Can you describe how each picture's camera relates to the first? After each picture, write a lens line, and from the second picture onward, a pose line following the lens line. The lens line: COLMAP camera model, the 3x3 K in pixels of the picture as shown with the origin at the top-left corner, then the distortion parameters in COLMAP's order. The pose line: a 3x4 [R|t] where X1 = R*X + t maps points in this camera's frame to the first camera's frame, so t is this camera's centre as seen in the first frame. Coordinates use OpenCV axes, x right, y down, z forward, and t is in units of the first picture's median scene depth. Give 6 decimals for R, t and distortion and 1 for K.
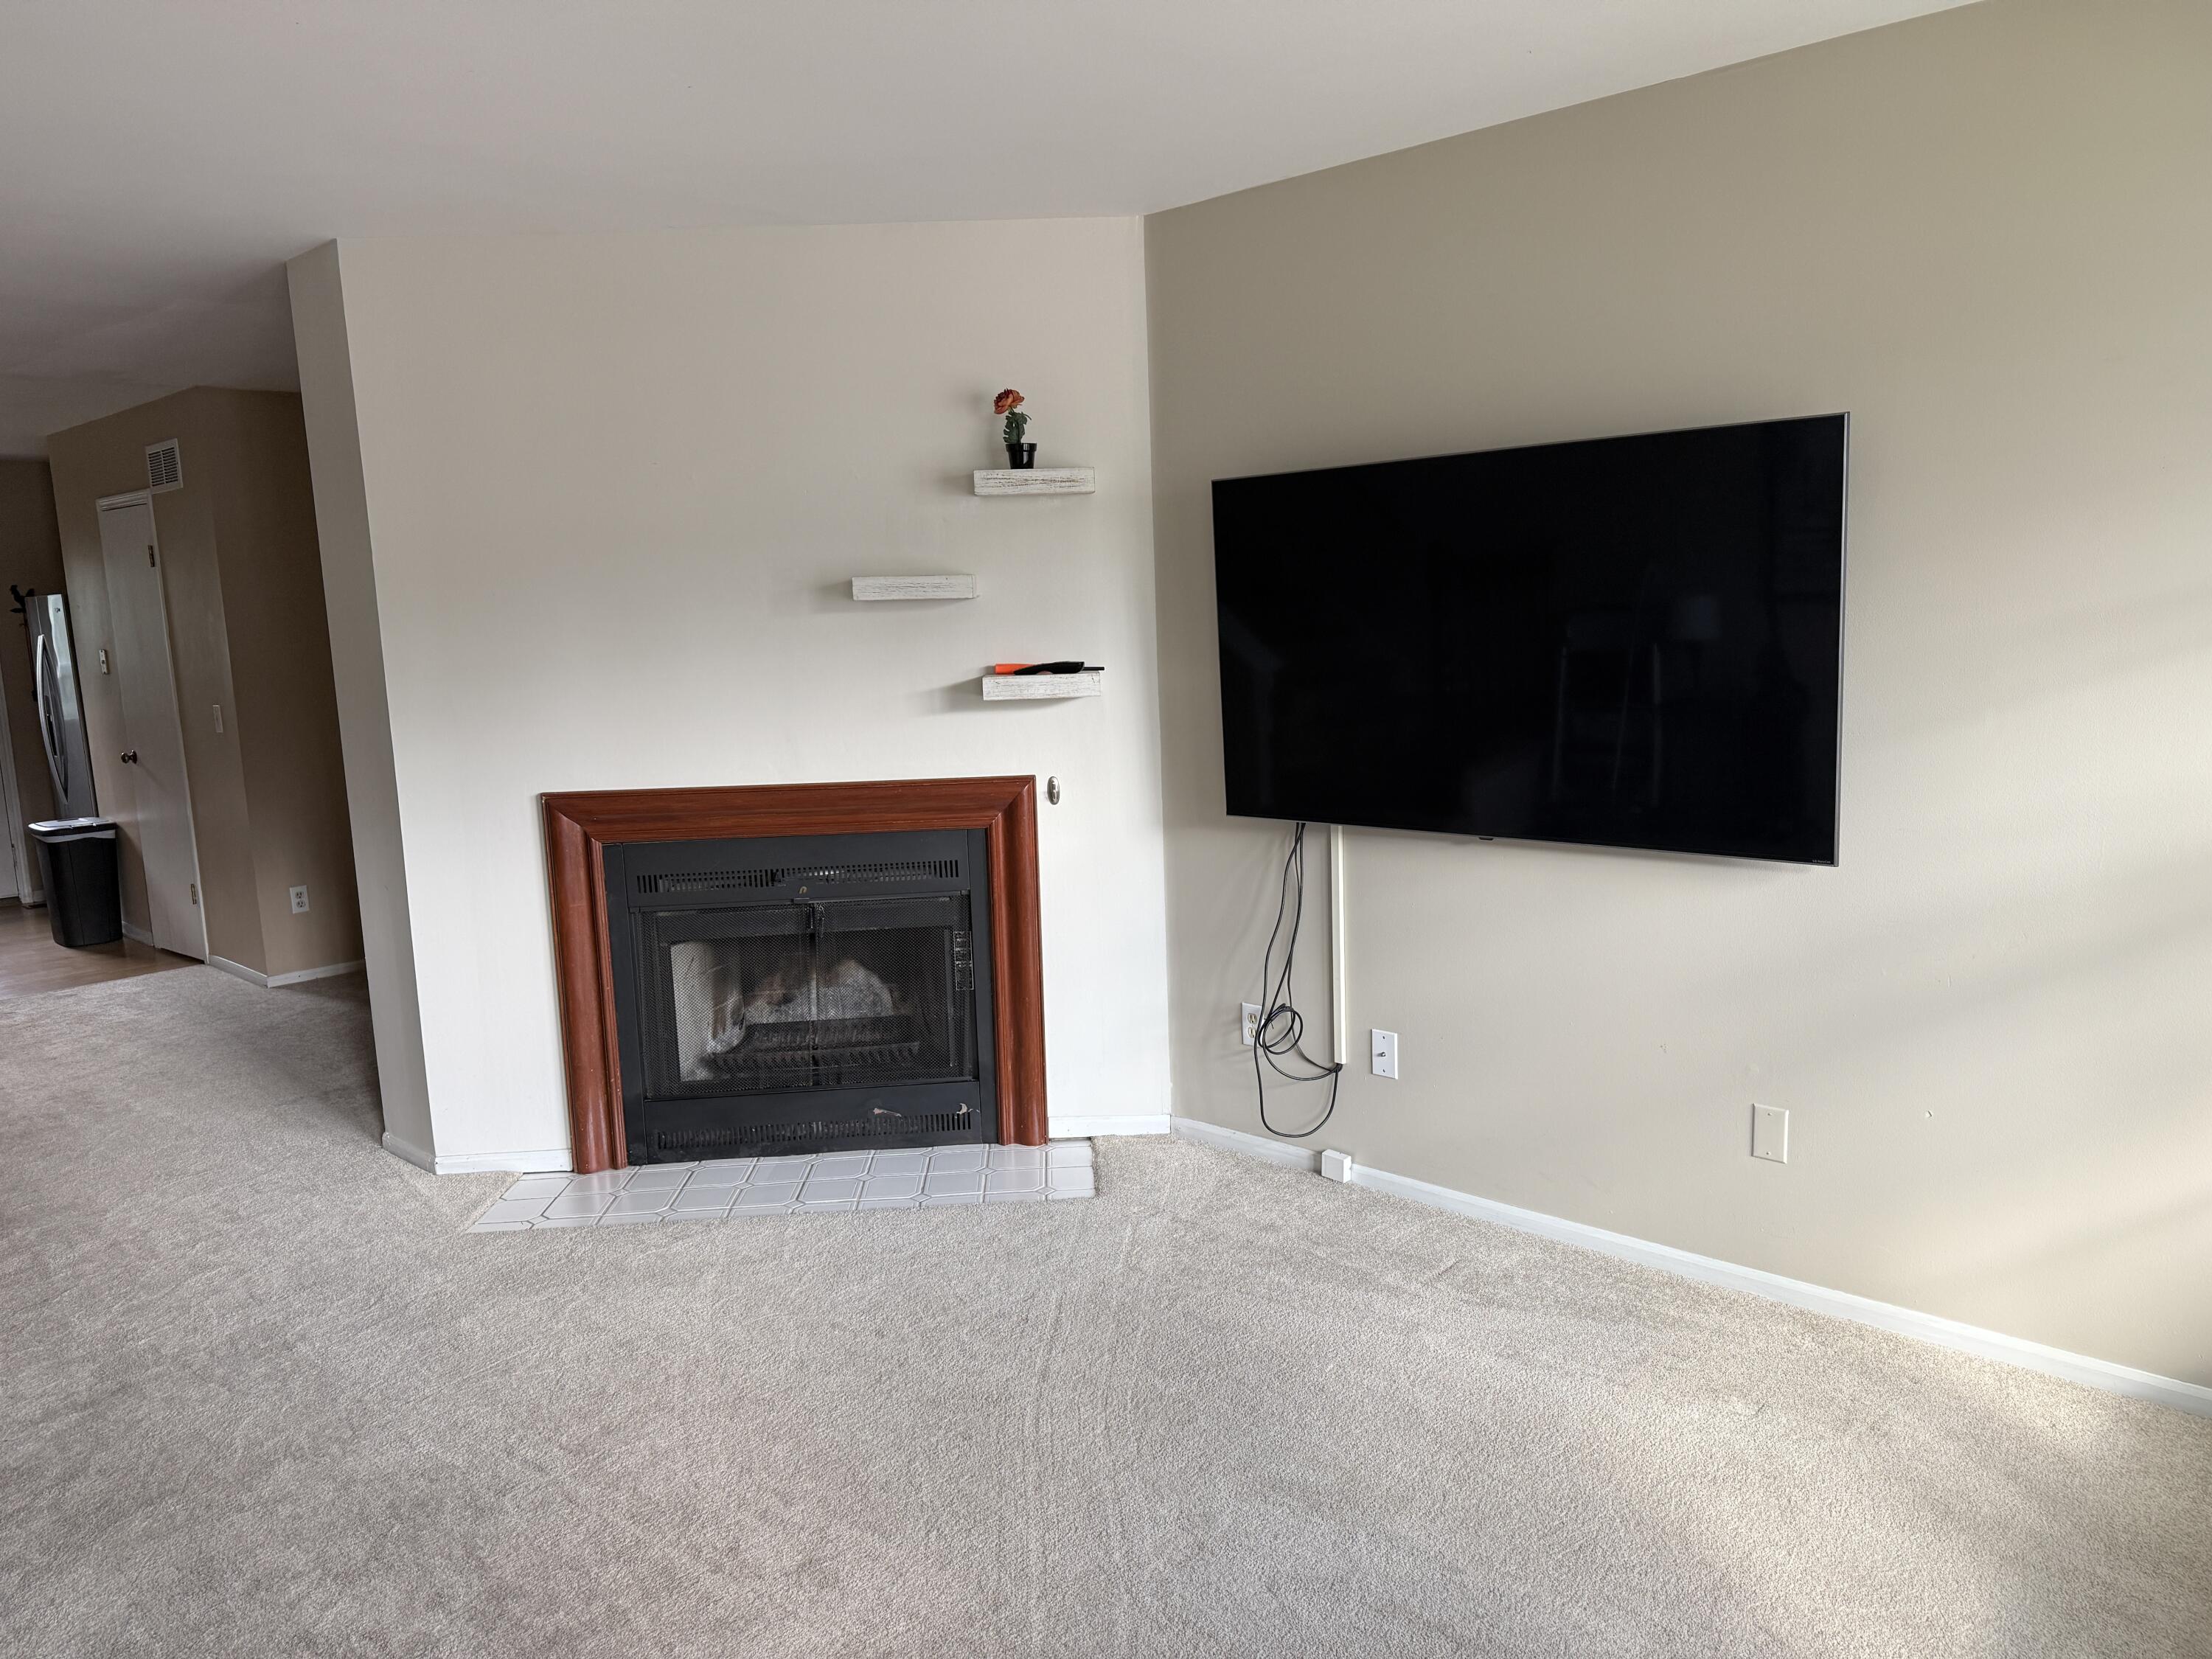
lens RADIAL K [[1553.7, 0, 1102.5], [0, 1553.7, 837.2], [0, 0, 1]] dist [0.065815, -0.068094]
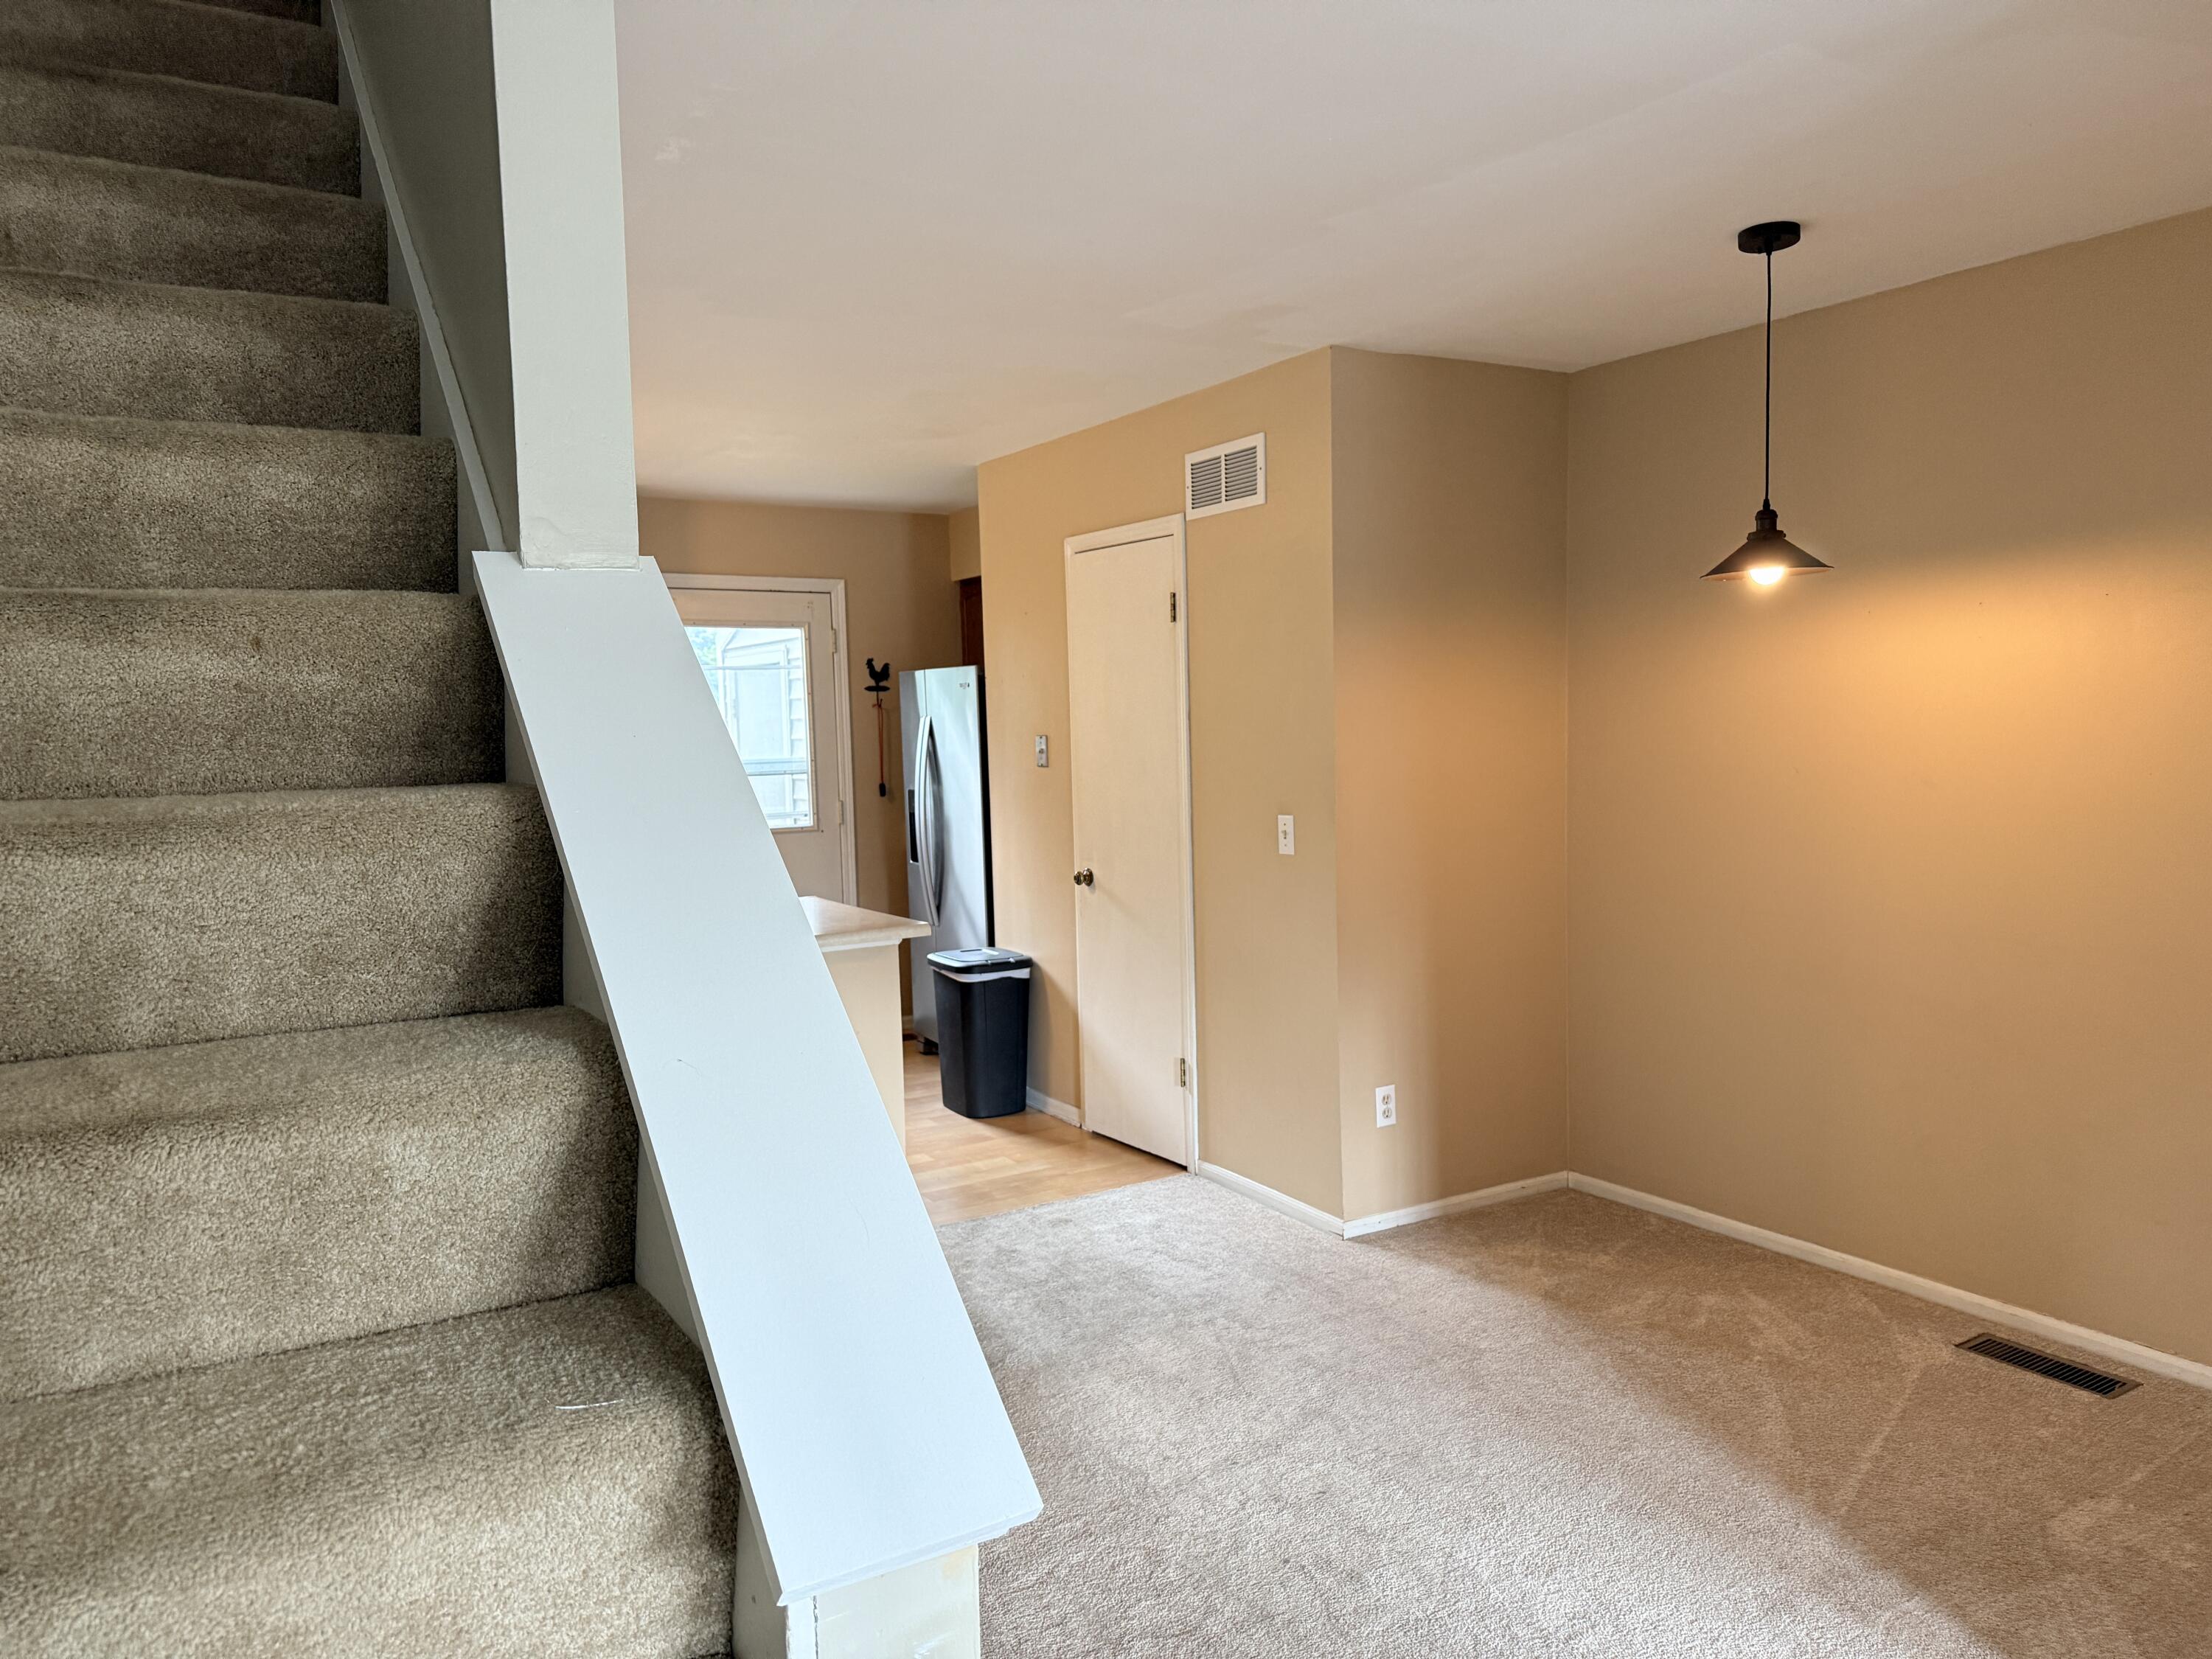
lens RADIAL K [[1553.7, 0, 1091.8], [0, 1553.7, 822.9], [0, 0, 1]] dist [0.065815, -0.068094]
pose [[0.959620, 0.027834, -0.279918, -0.448068], [-0.048124, 0.996667, -0.065874, -0.030749], [0.277152, 0.076685, 0.957761, 0.320917]]
